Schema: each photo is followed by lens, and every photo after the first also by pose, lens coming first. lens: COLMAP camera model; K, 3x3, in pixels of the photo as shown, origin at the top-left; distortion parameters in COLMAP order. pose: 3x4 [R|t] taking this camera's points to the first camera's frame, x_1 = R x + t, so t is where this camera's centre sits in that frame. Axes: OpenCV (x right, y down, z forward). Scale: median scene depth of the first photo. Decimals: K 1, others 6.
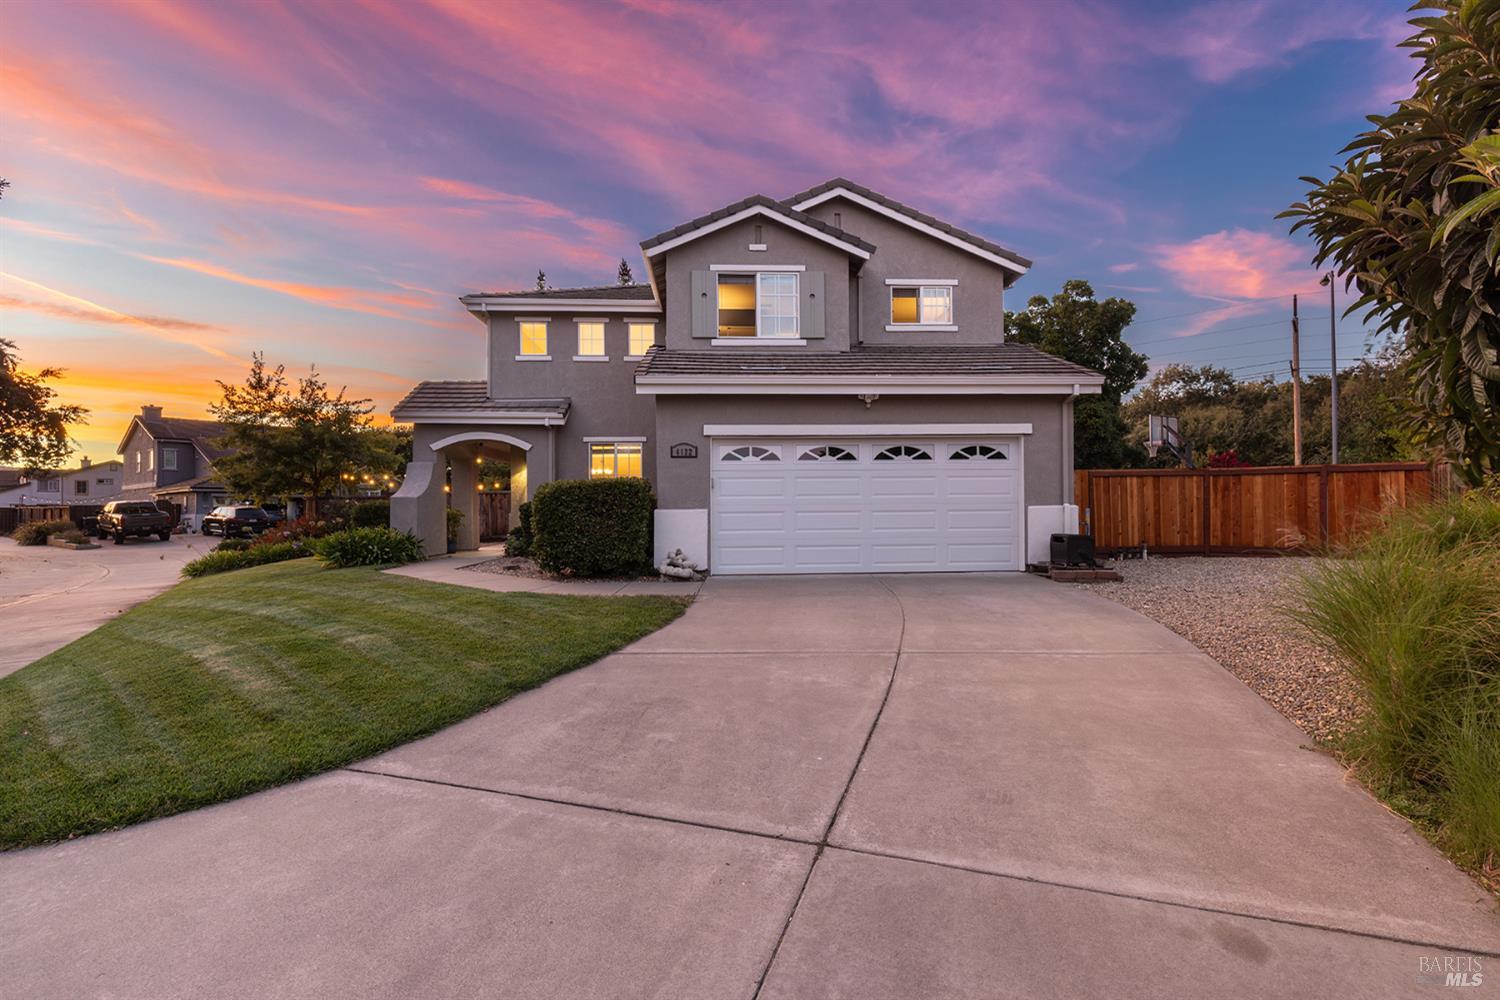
lens RADIAL K [[665.5, 0, 750.0], [0, 665.5, 500.0], [0, 0, 1]] dist [-0.001516, 0.000222]
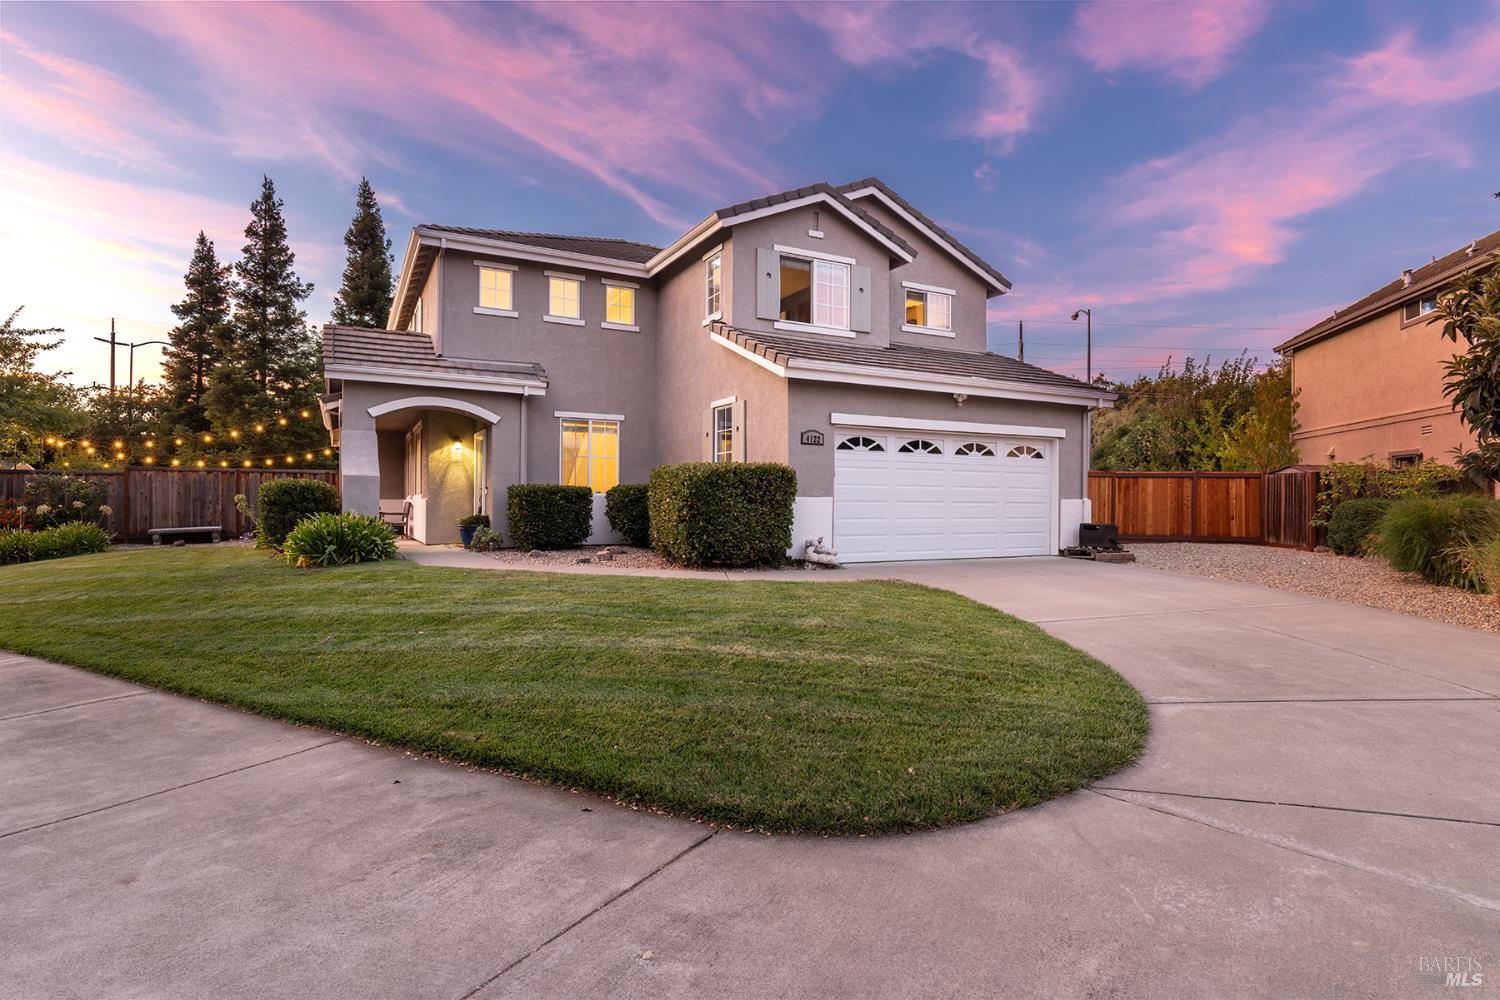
lens RADIAL K [[750.5, 0, 750.0], [0, 750.5, 500.0], [0, 0, 1]] dist [-0.001462, -0.000192]
pose [[0.912644, 0.015935, 0.408444, -0.527808], [-0.020158, 0.999779, 0.006036, 0.011470], [-0.408258, -0.013742, 0.912763, 0.015516]]
